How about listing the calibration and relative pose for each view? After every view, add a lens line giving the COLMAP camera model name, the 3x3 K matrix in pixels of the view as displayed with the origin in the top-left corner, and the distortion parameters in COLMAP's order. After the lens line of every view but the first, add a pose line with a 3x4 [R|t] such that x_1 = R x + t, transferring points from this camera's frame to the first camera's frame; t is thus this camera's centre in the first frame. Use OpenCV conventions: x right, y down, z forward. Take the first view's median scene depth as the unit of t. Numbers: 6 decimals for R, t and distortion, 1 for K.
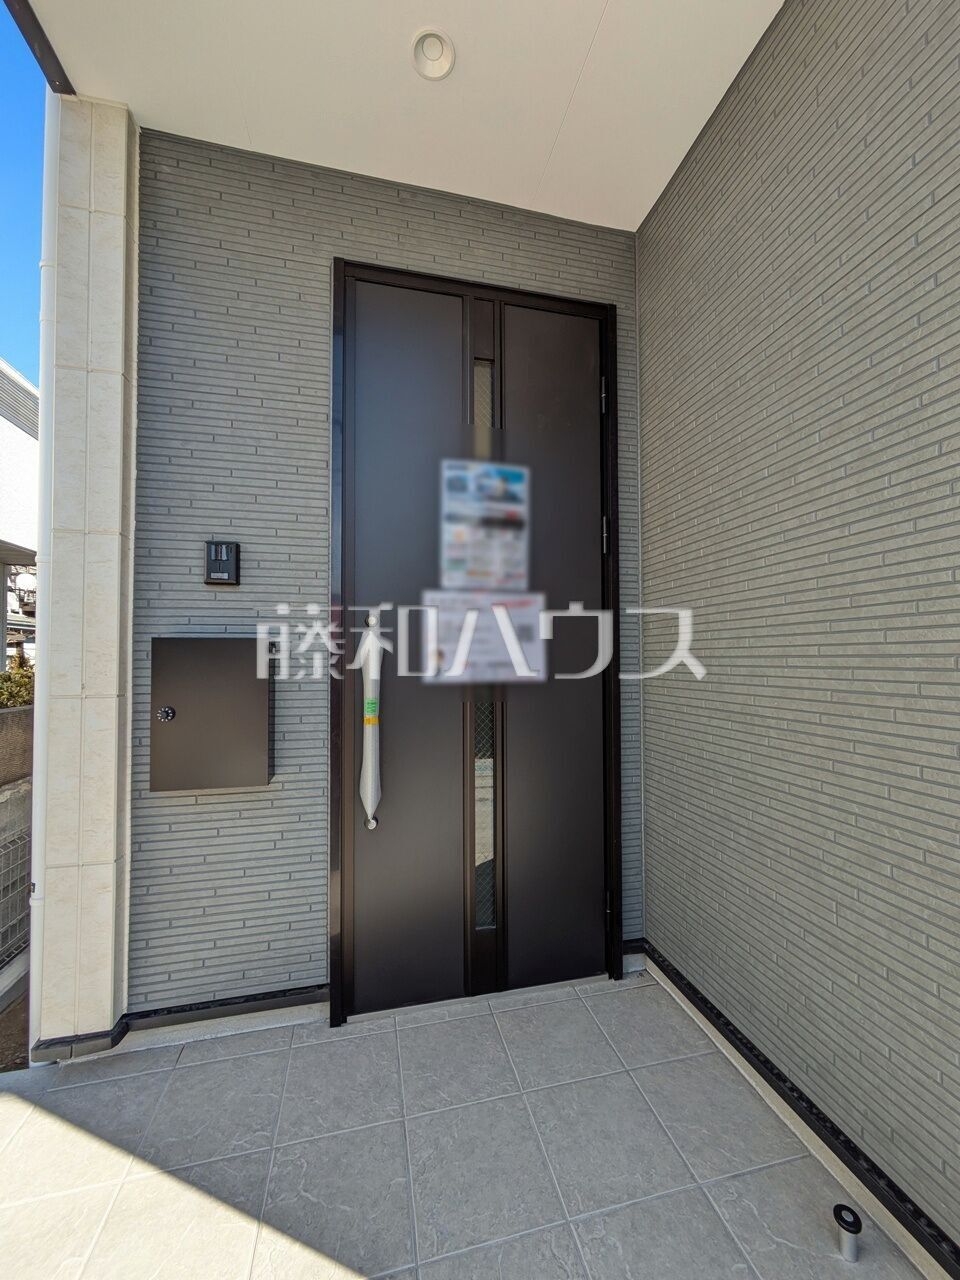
lens RADIAL K [[506.0, 0, 480.0], [0, 506.0, 640.0], [0, 0, 1]] dist [-0.002200, 0.002409]
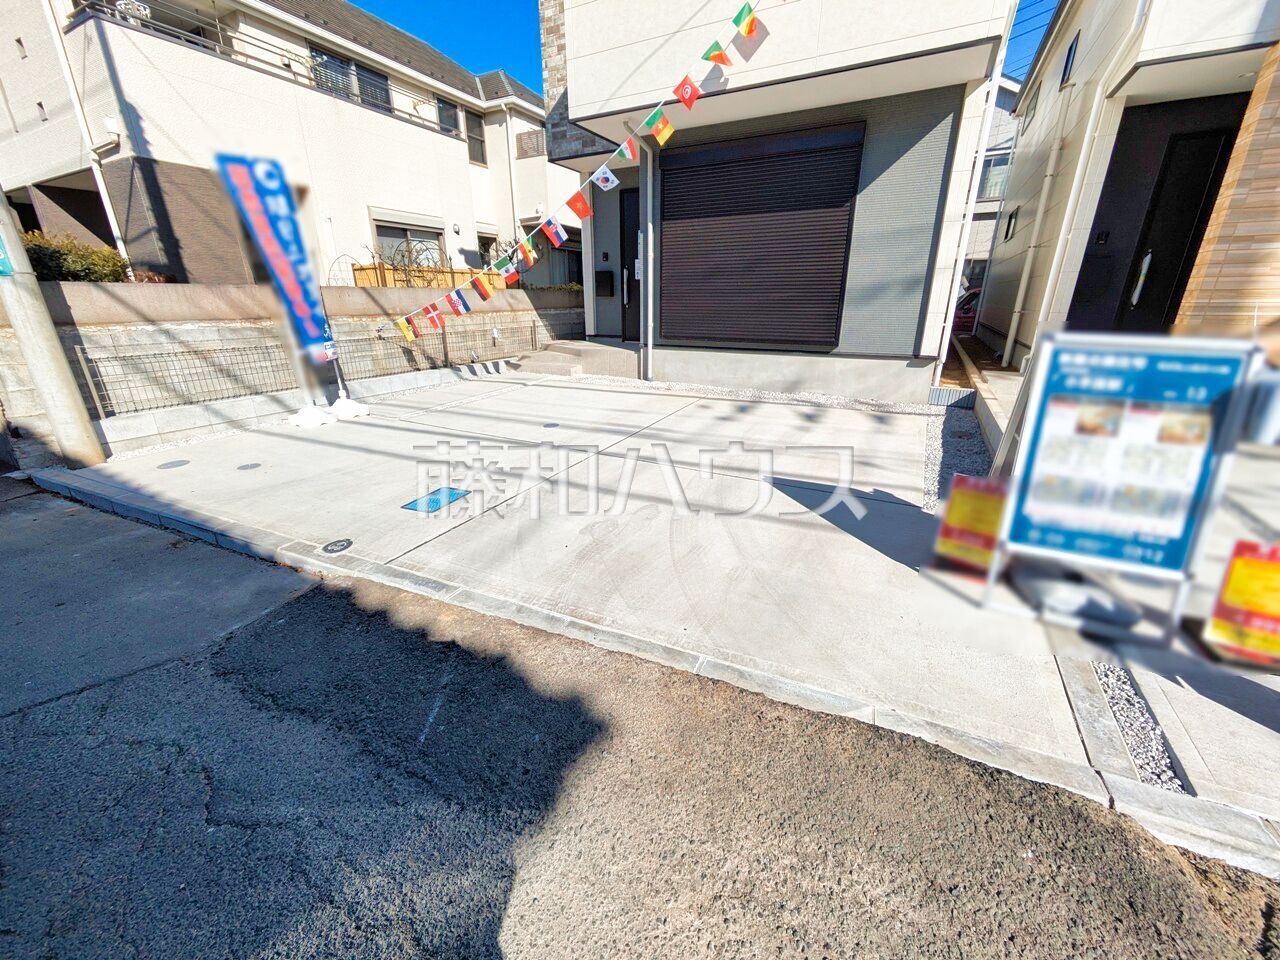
lens RADIAL K [[506.0, 0, 644.2], [0, 506.0, 477.9], [0, 0, 1]] dist [-0.002200, 0.002409]
pose [[0.754721, 0.222943, -0.617003, 3.800167], [0.021791, 0.931450, 0.363217, 0.106157], [0.655684, -0.287573, 0.698126, -3.324719]]
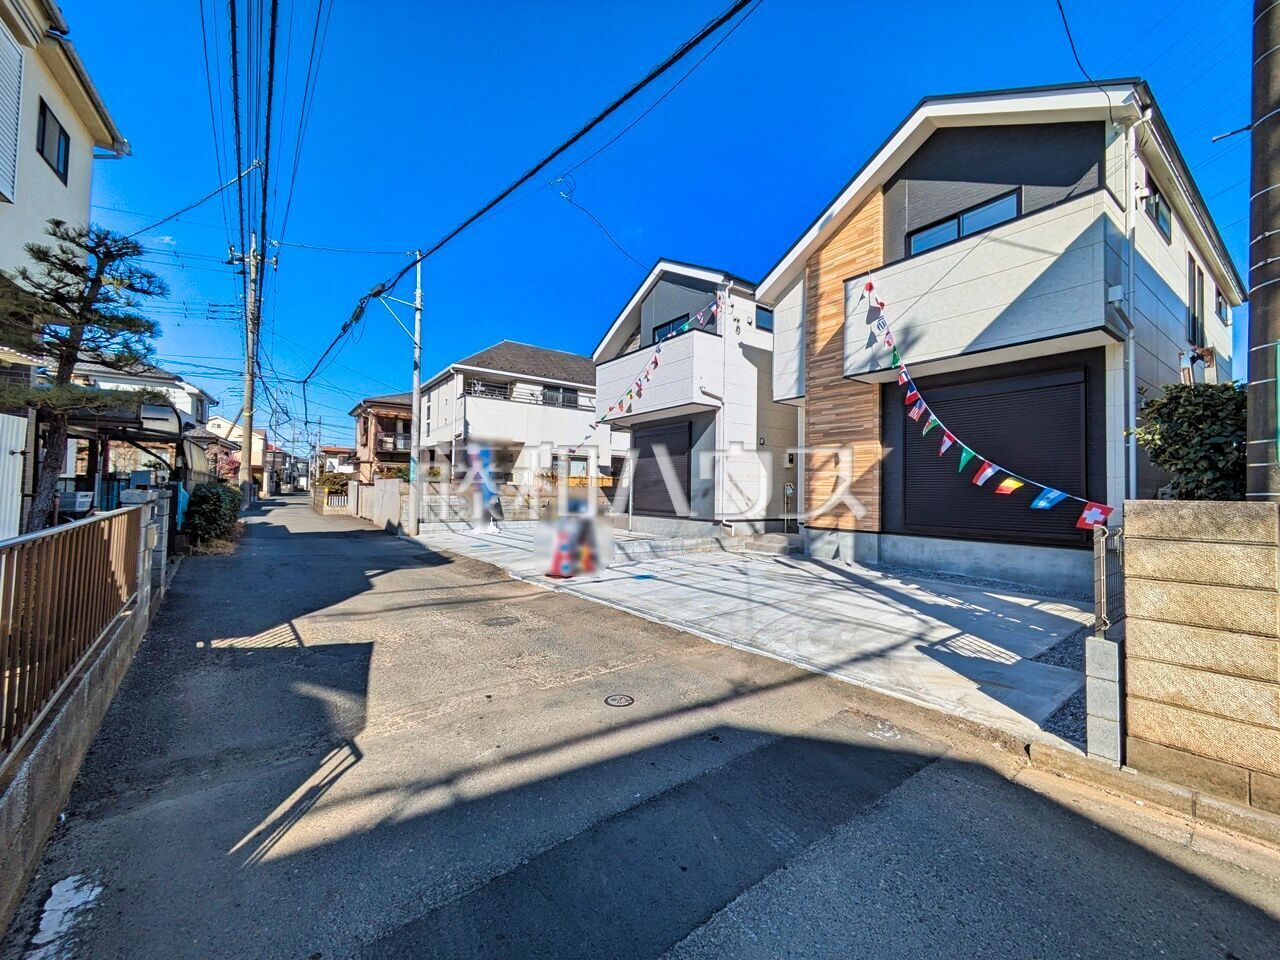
lens RADIAL K [[506.0, 0, 644.2], [0, 506.0, 477.9], [0, 0, 1]] dist [-0.002200, 0.002409]
pose [[0.382563, -0.013657, -0.923828, 9.364158], [0.014461, 0.999857, -0.008792, 0.086814], [0.923816, -0.009996, 0.382706, -3.008720]]
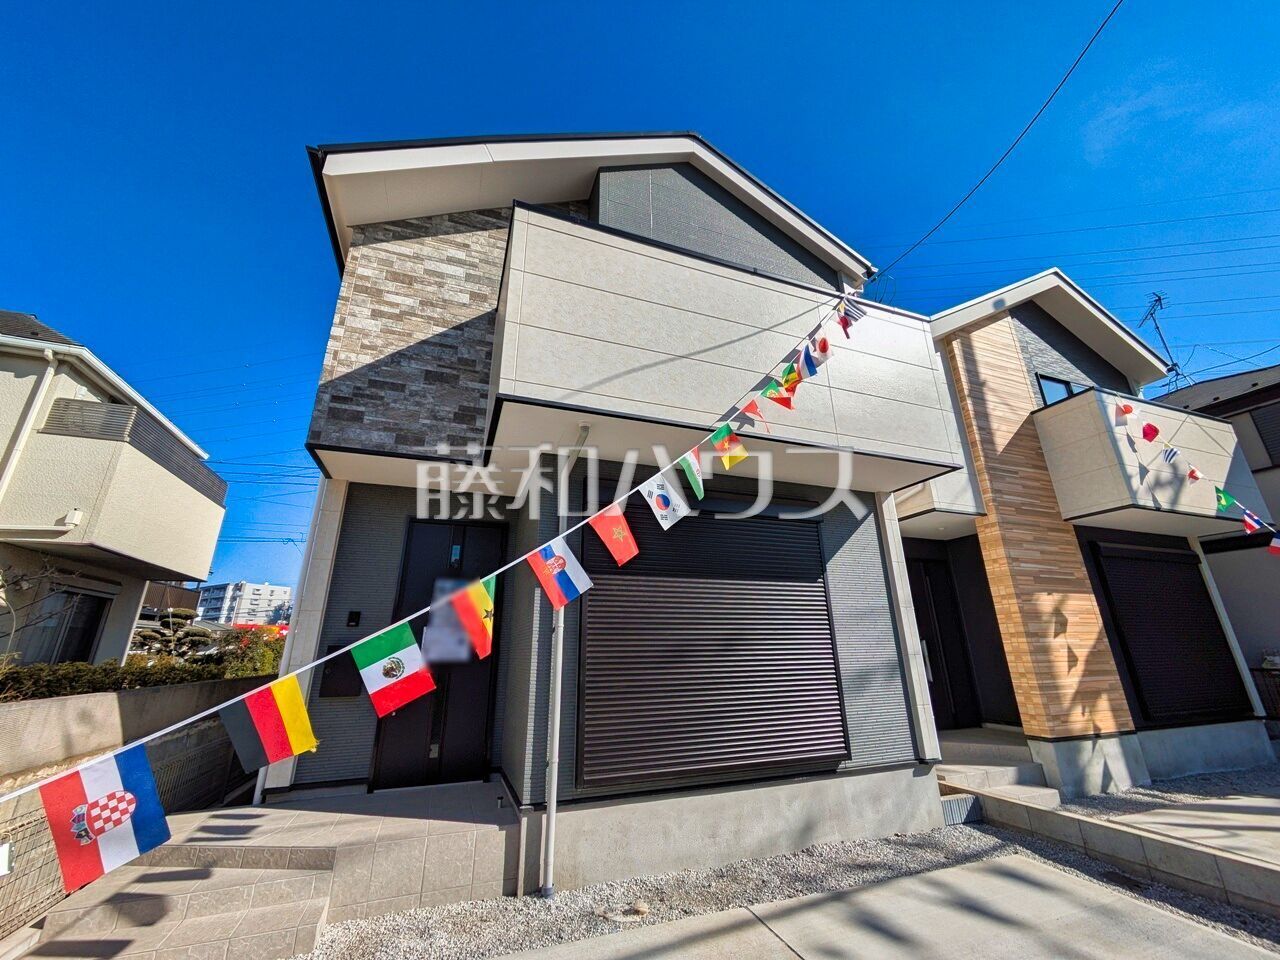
lens RADIAL K [[506.0, 0, 644.2], [0, 506.0, 477.9], [0, 0, 1]] dist [-0.002200, 0.002409]
pose [[0.991316, 0.034972, 0.126764, 0.777739], [0.003958, 0.955616, -0.294589, -0.057355], [-0.131440, 0.292533, 0.947179, -2.272529]]
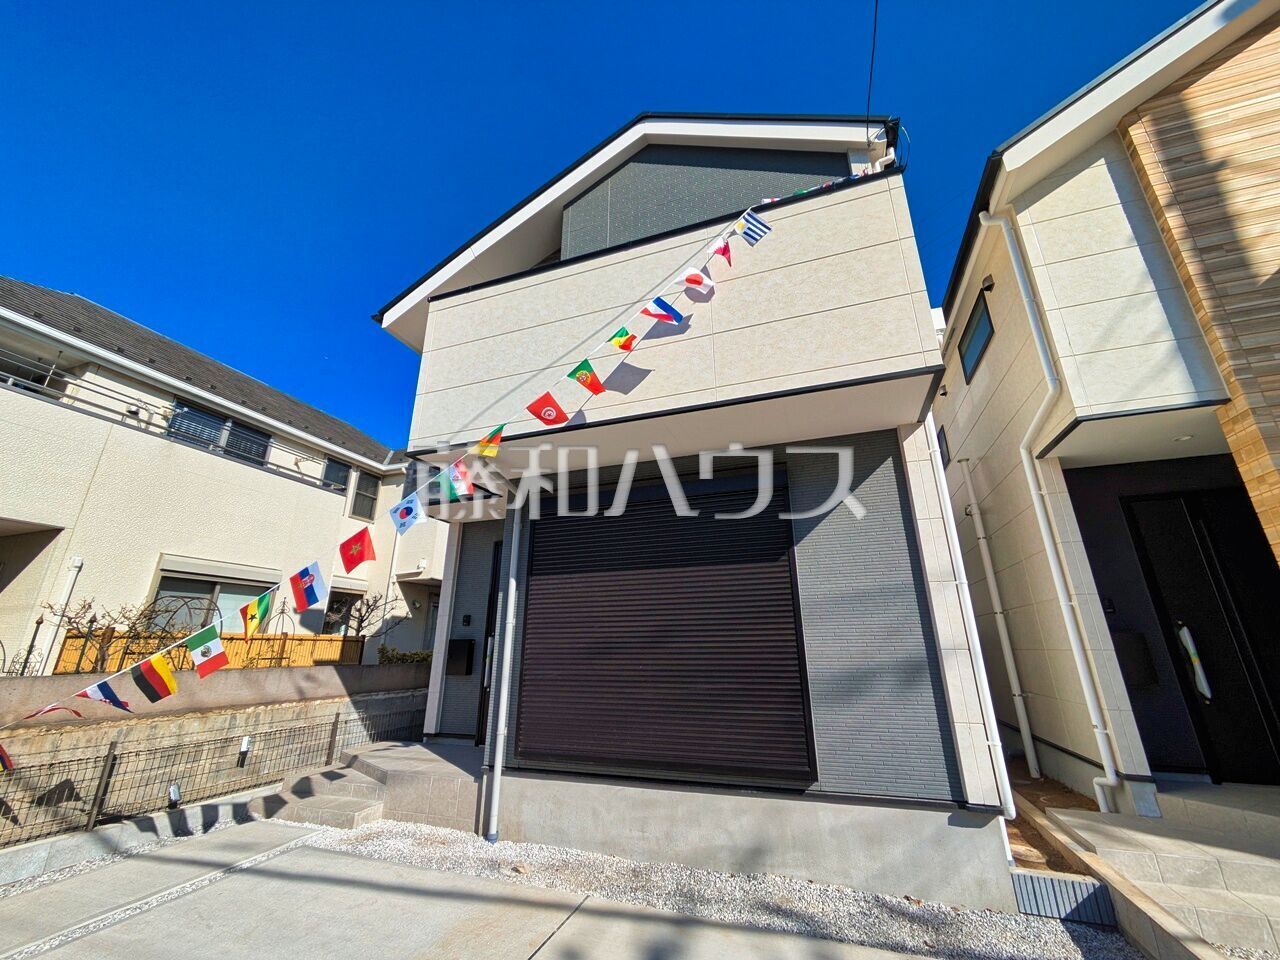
lens RADIAL K [[506.0, 0, 644.2], [0, 506.0, 477.9], [0, 0, 1]] dist [-0.002200, 0.002409]
pose [[0.839995, -0.174830, -0.513657, 3.024259], [0.019851, 0.955936, -0.292902, -0.021178], [0.542231, 0.235840, 0.806452, -1.827042]]
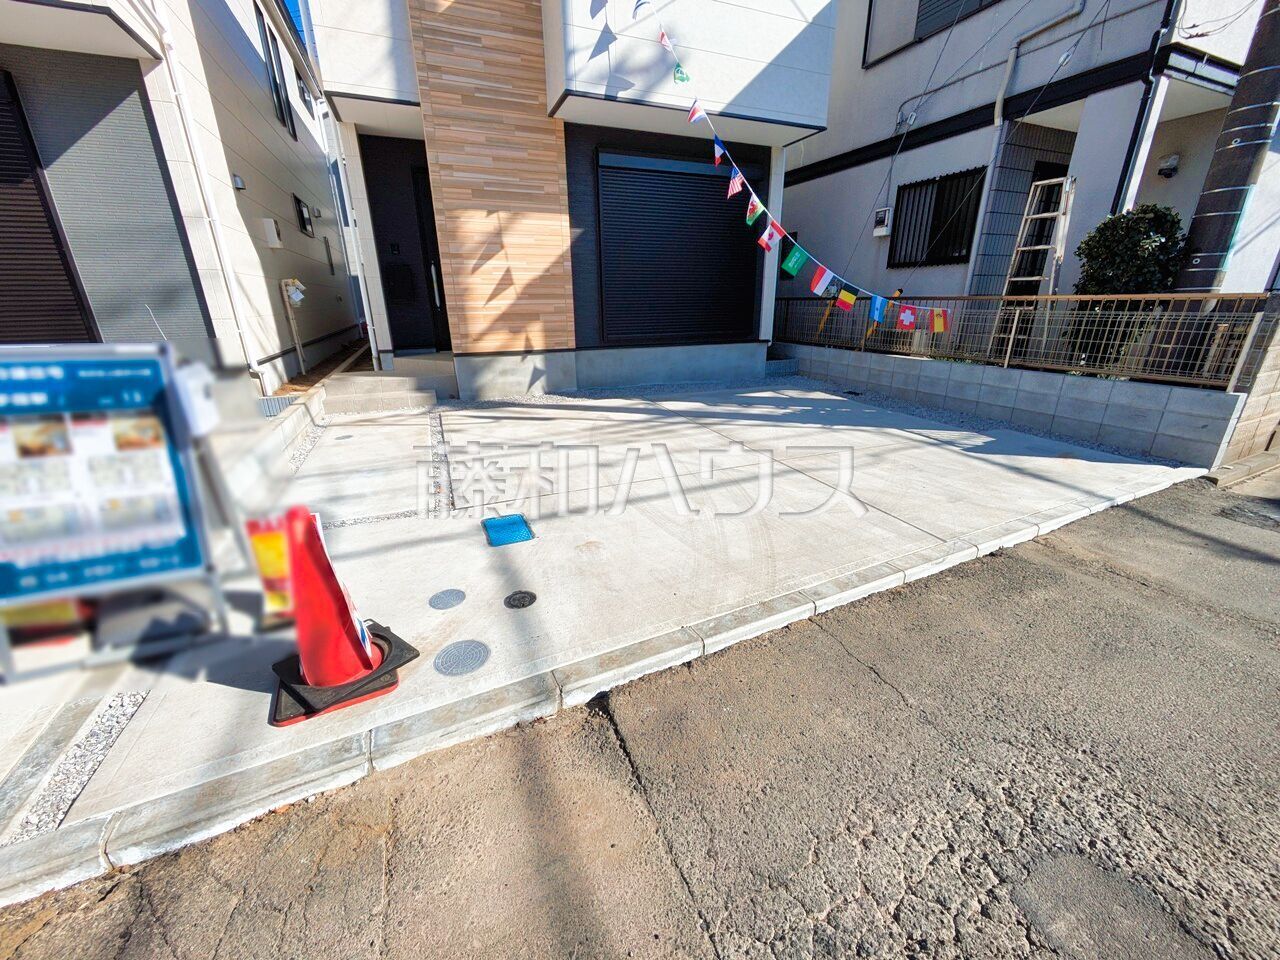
lens RADIAL K [[506.0, 0, 644.2], [0, 506.0, 477.9], [0, 0, 1]] dist [-0.002200, 0.002409]
pose [[0.986746, -0.056278, 0.152201, 5.007806], [-0.003342, 0.930688, 0.365798, 0.119322], [-0.162238, -0.361458, 0.918165, -2.934116]]
